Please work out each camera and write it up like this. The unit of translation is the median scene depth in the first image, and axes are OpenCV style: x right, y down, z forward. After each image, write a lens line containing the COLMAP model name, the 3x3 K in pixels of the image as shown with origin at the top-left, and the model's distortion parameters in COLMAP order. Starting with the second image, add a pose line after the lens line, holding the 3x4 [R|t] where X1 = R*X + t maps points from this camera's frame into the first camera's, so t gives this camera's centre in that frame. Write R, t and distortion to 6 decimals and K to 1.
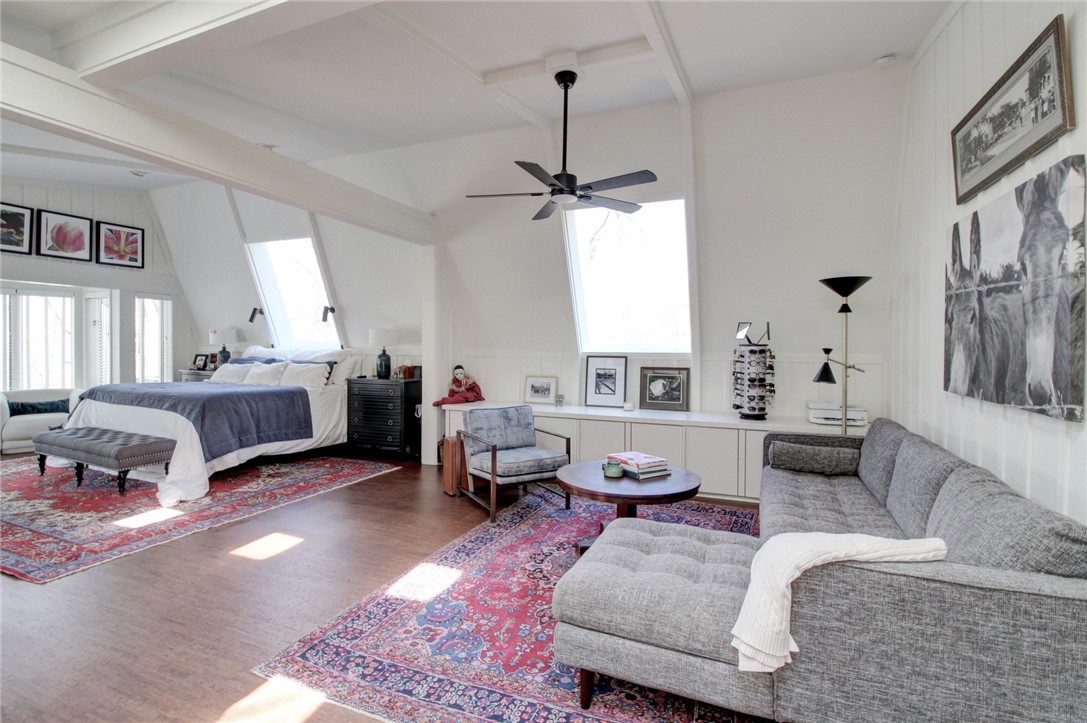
lens RADIAL K [[512.3, 0, 543.7], [0, 512.3, 347.5], [0, 0, 1]] dist [-0.007768, -0.008994]
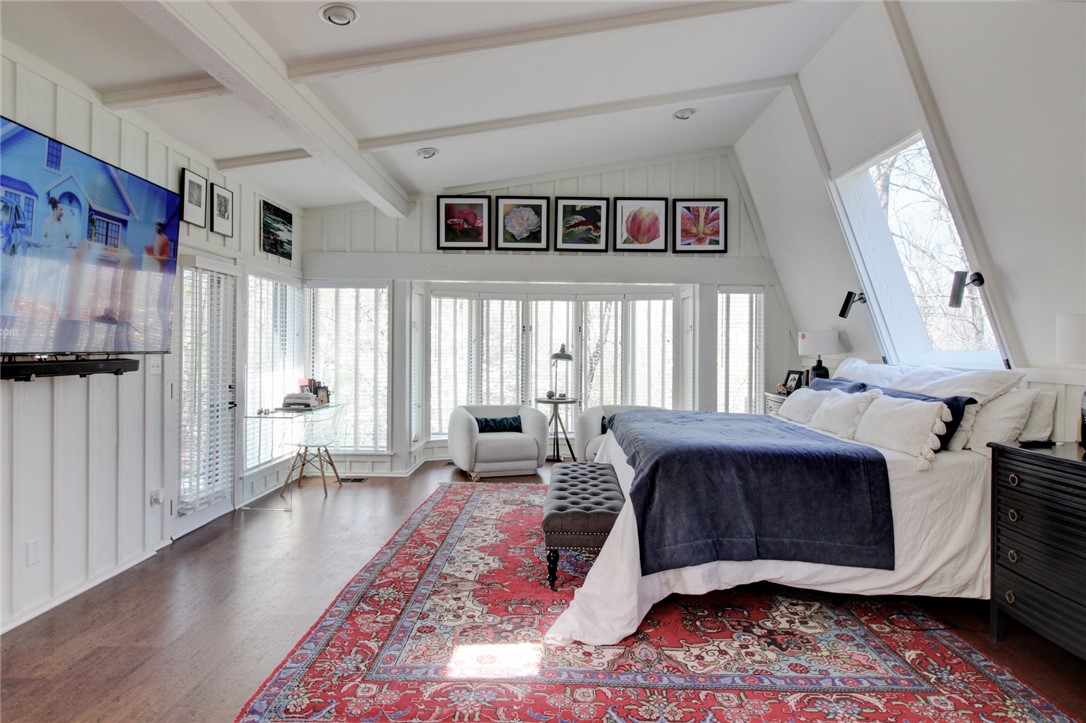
lens RADIAL K [[618.6, 0, 546.9], [0, 618.6, 346.9], [0, 0, 1]] dist [-0.006208, -0.002223]
pose [[0.387330, -0.007806, -0.921908, -0.072263], [-0.011402, 0.999847, -0.013256, -0.004103], [0.921871, 0.015646, 0.387182, 0.478158]]
